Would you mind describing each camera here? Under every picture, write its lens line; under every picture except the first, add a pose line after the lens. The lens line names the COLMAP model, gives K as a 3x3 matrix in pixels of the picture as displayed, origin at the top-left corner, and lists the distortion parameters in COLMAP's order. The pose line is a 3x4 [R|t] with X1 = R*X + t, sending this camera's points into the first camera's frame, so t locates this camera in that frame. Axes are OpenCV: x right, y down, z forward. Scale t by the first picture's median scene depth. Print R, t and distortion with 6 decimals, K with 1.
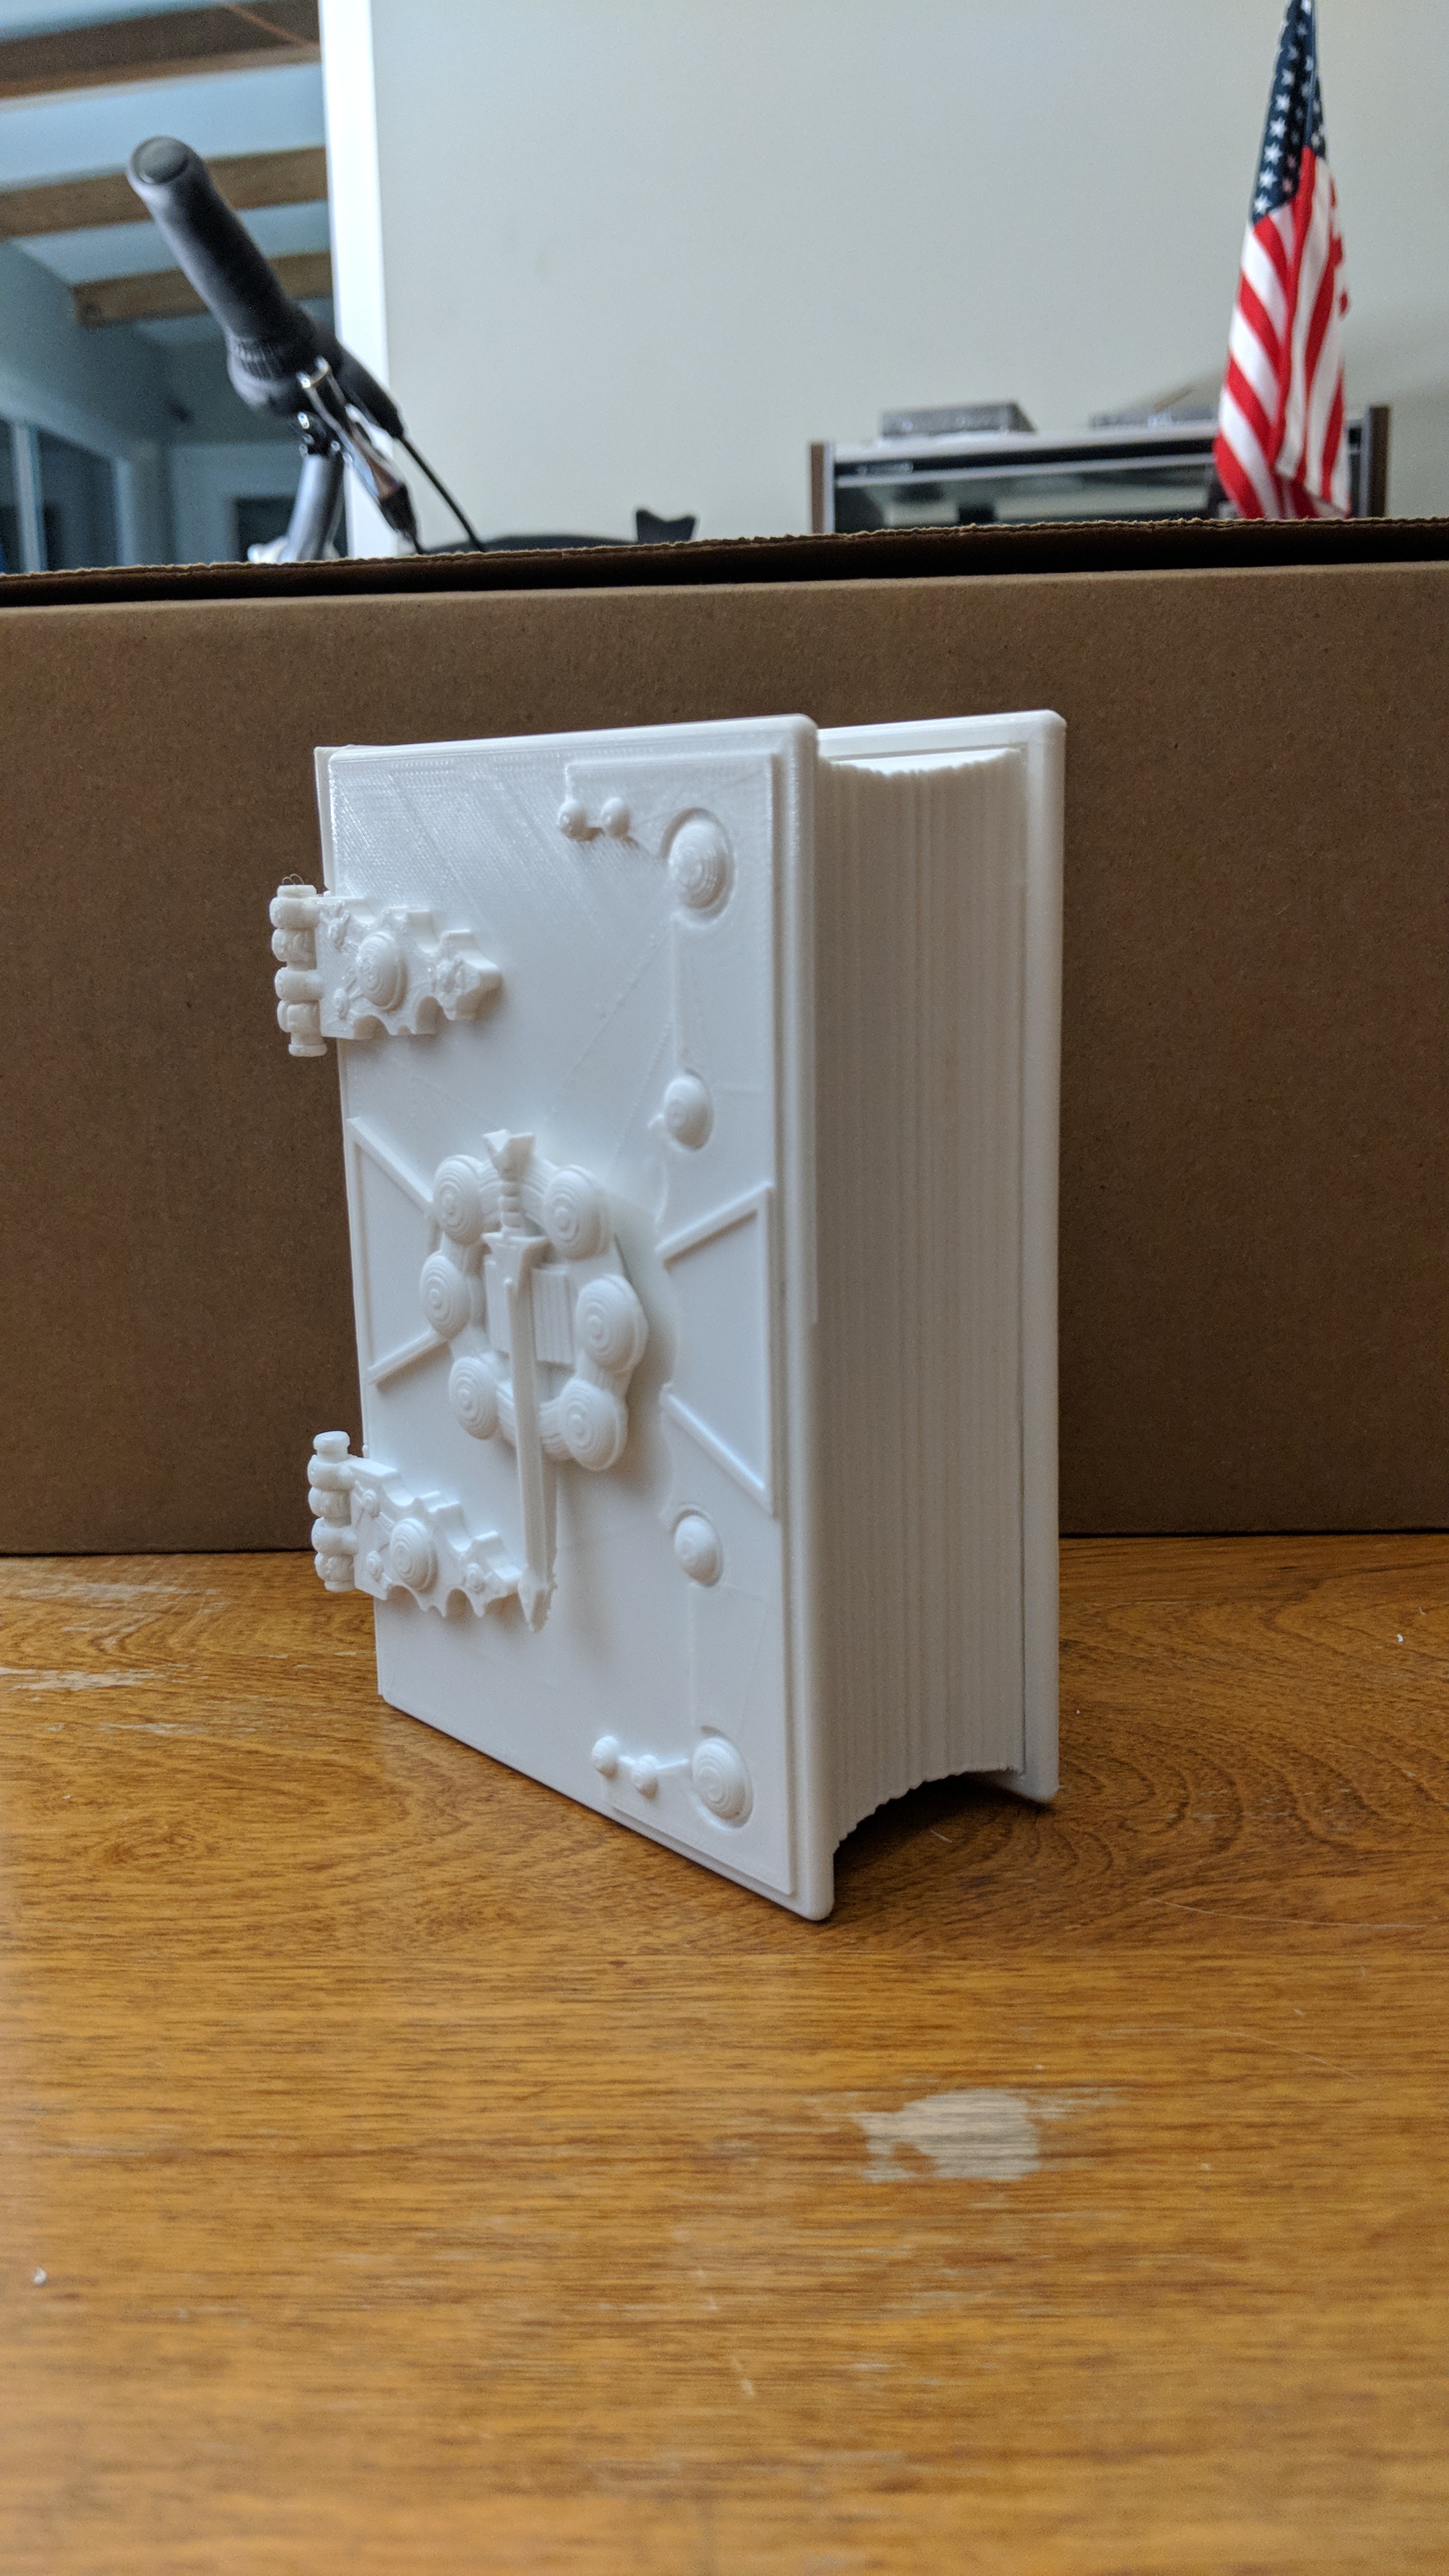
lens RADIAL K [[2071.8, 0, 722.6], [0, 2071.8, 1219.2], [0, 0, 1]] dist [-0.001528, -0.057187]
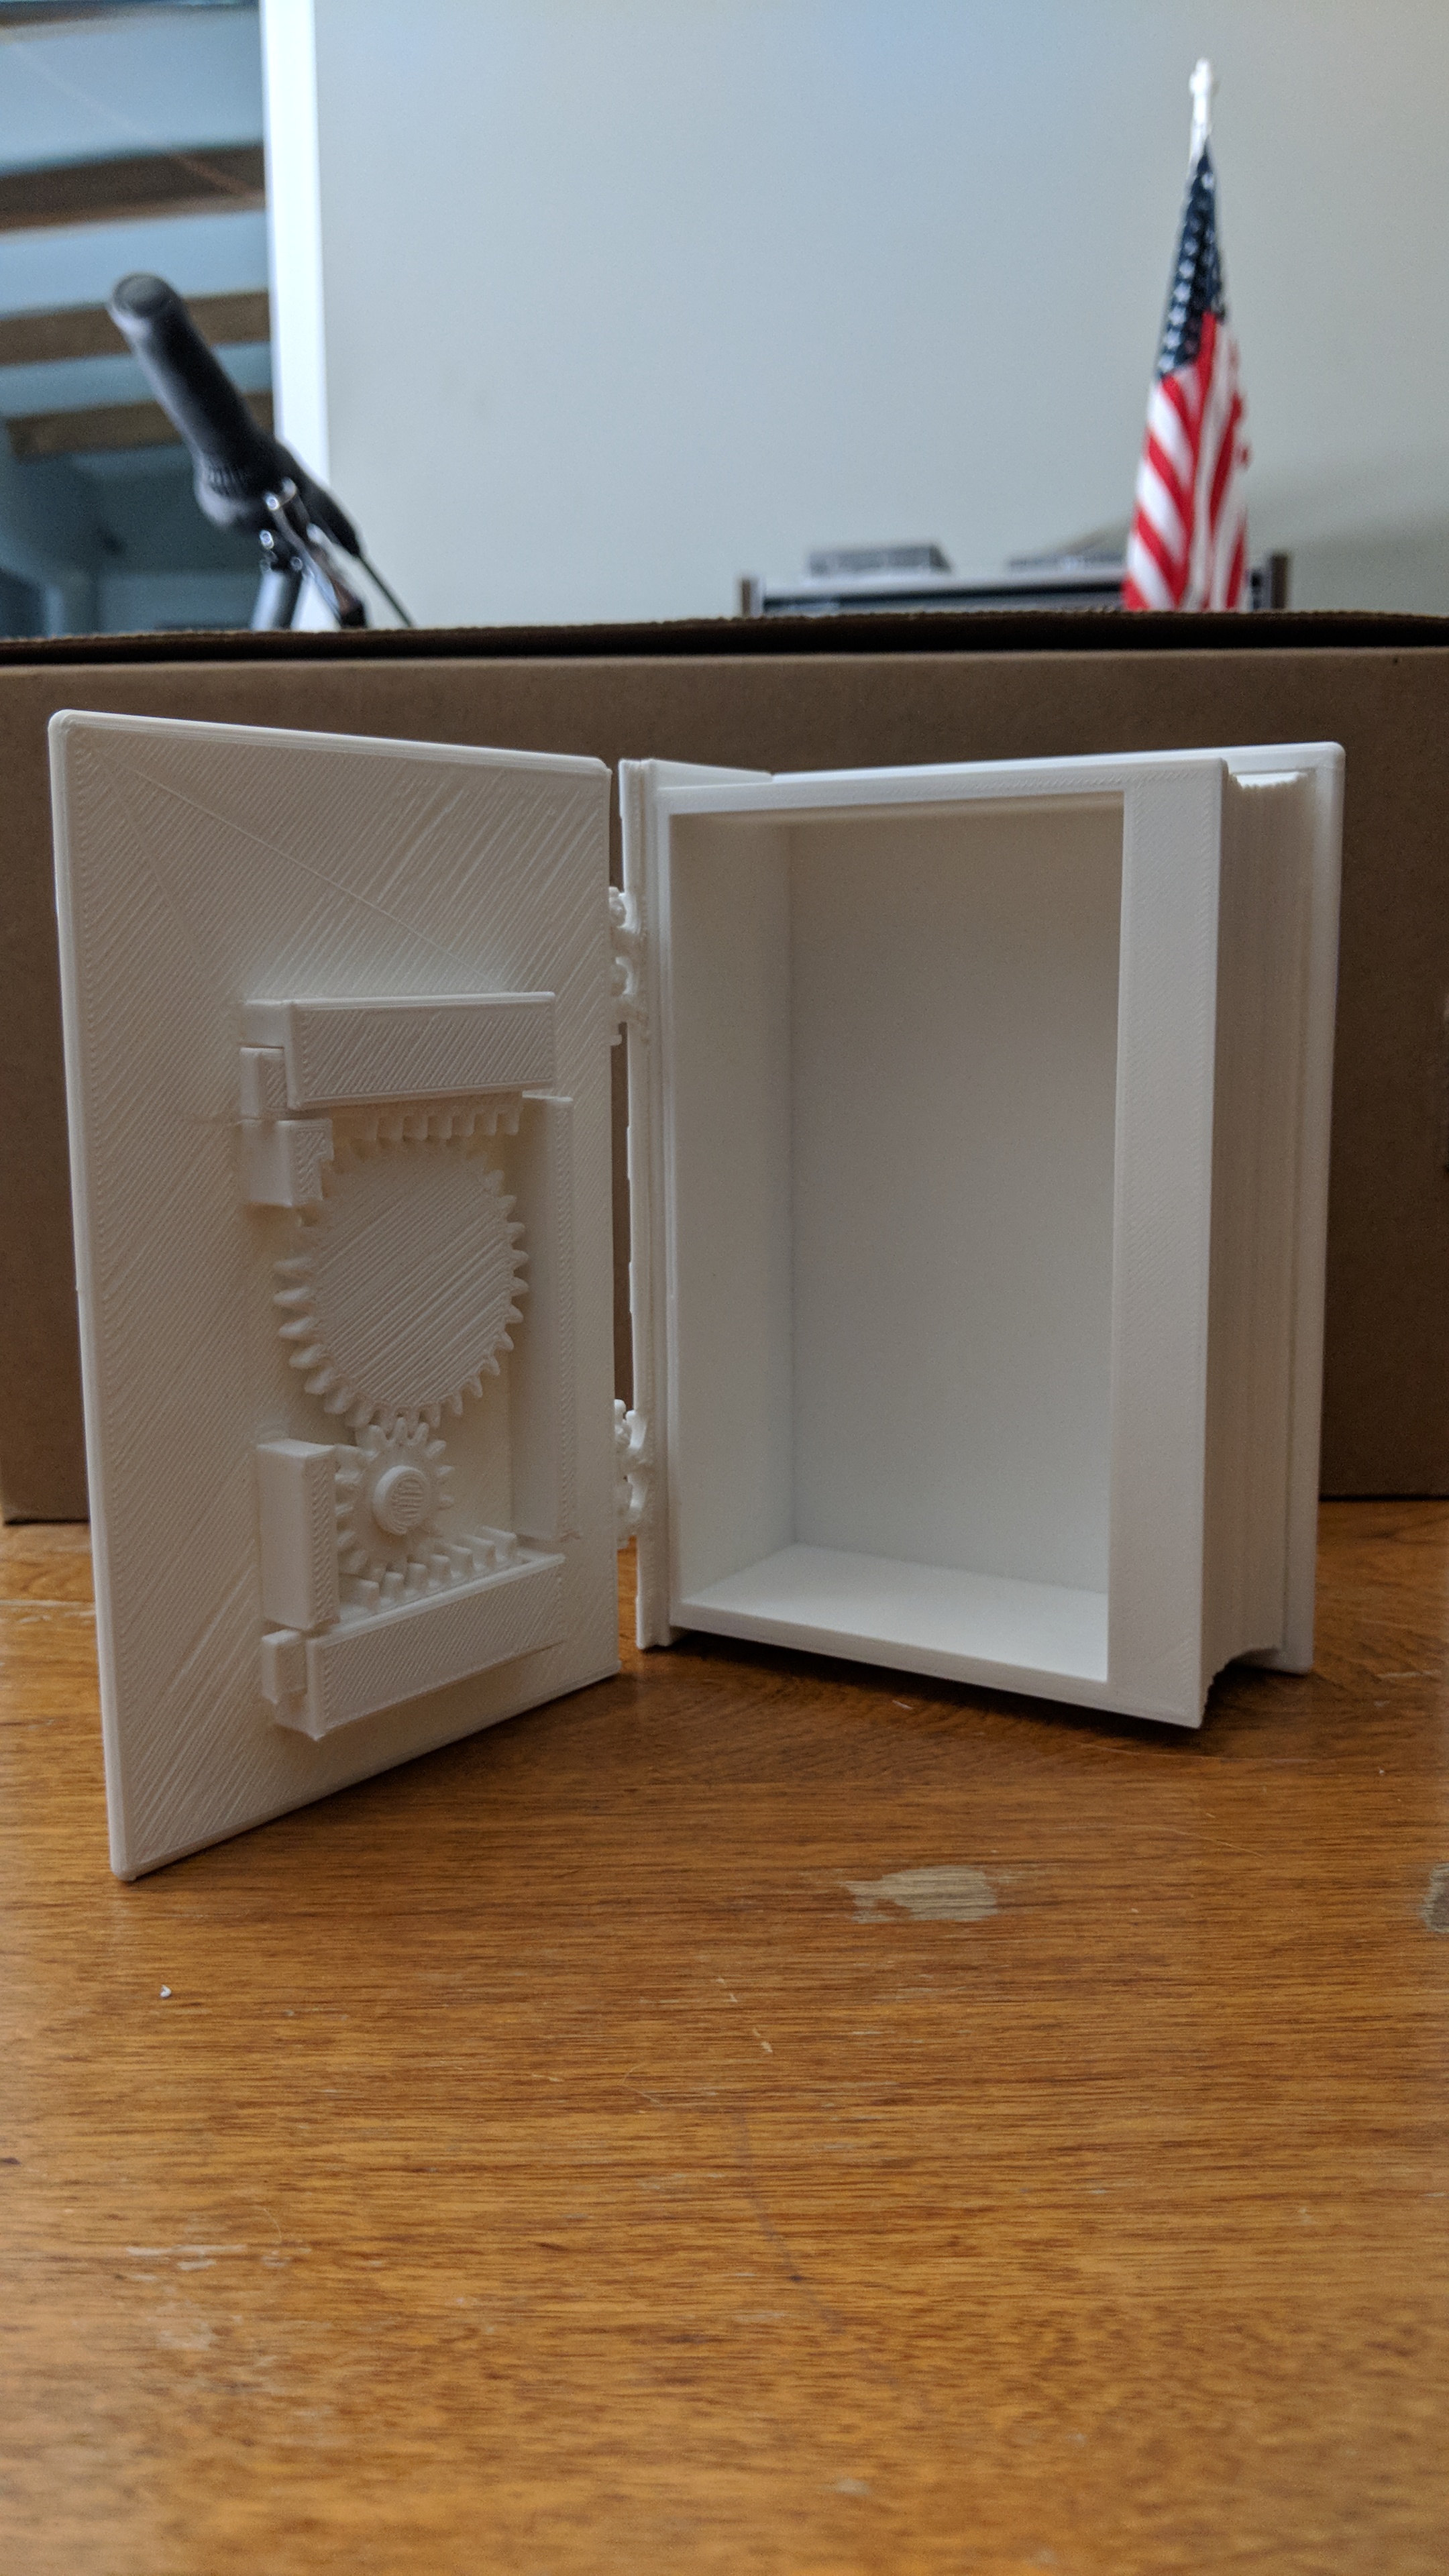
lens RADIAL K [[2071.8, 0, 722.6], [0, 2071.8, 1219.2], [0, 0, 1]] dist [-0.001528, -0.057187]
pose [[0.999161, 0.007668, 0.040234, -0.057268], [-0.005142, 0.998030, -0.062528, 0.131219], [-0.040634, 0.062269, 0.997232, -0.217338]]
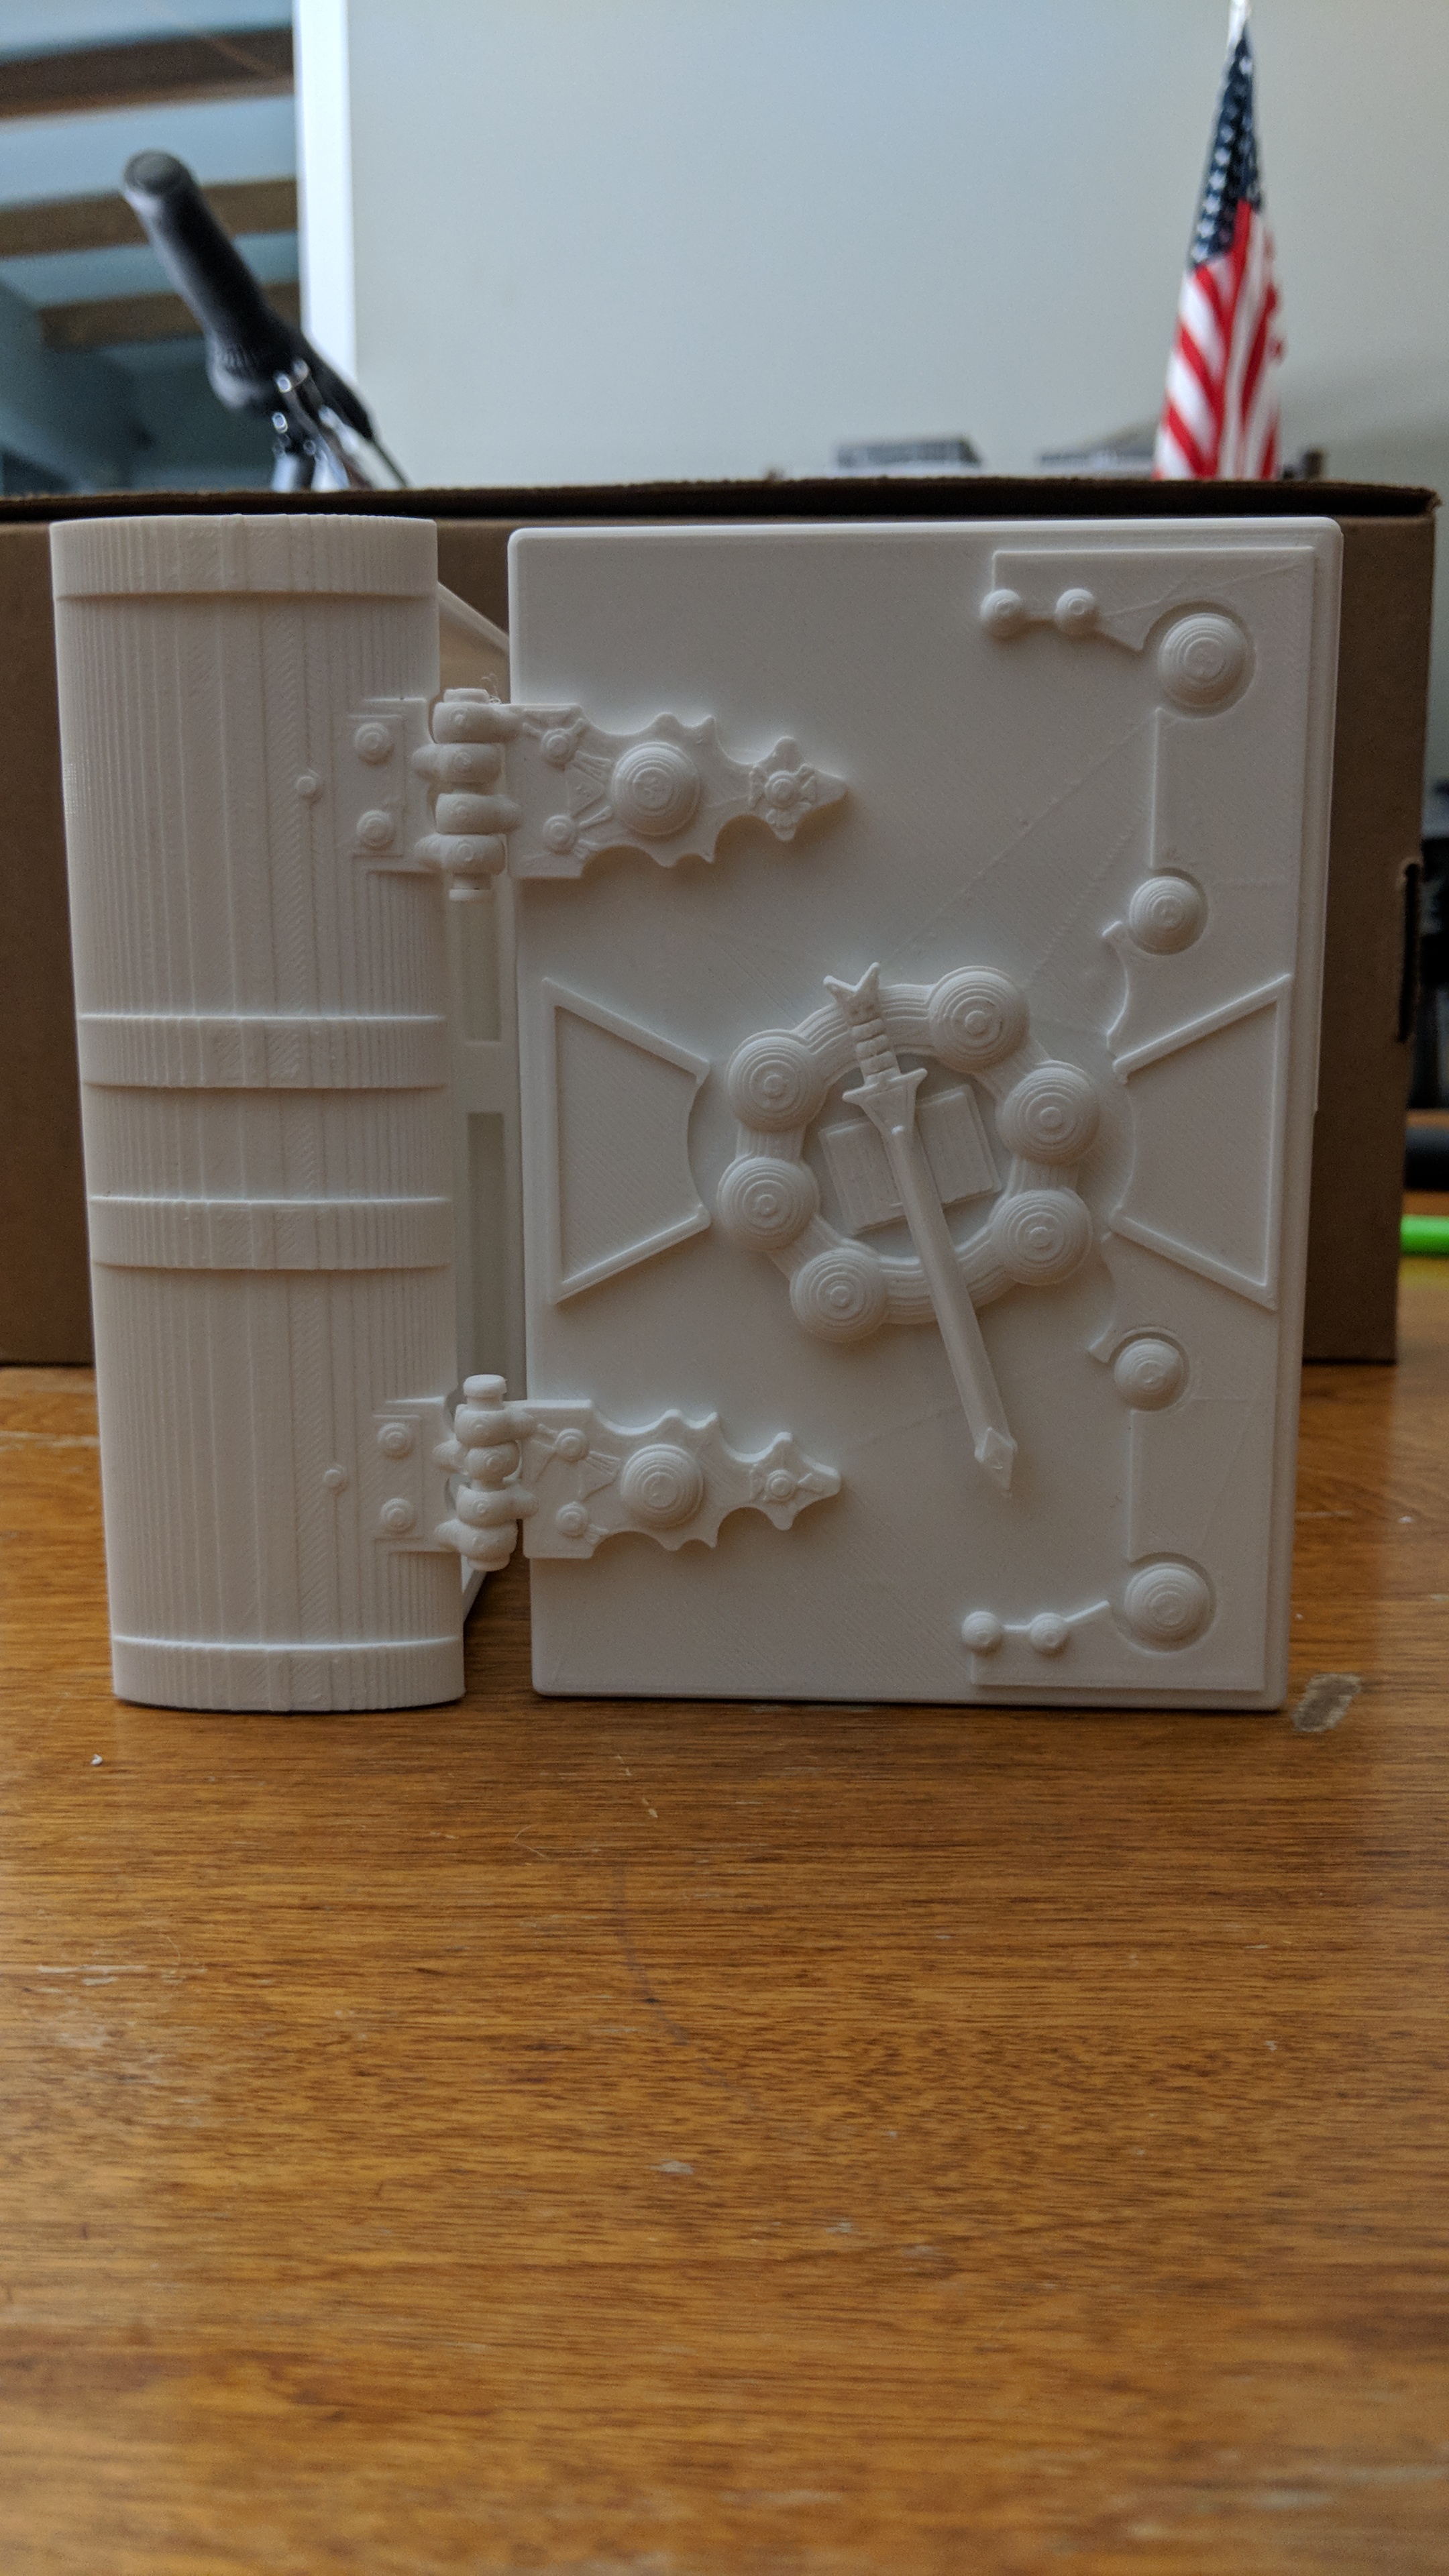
lens RADIAL K [[2071.8, 0, 722.6], [0, 2071.8, 1219.2], [0, 0, 1]] dist [-0.001528, -0.057187]
pose [[0.999490, 0.018938, 0.025709, 0.013213], [-0.018466, 0.999659, -0.018483, 0.183431], [-0.026051, 0.017999, 0.999499, -0.270864]]
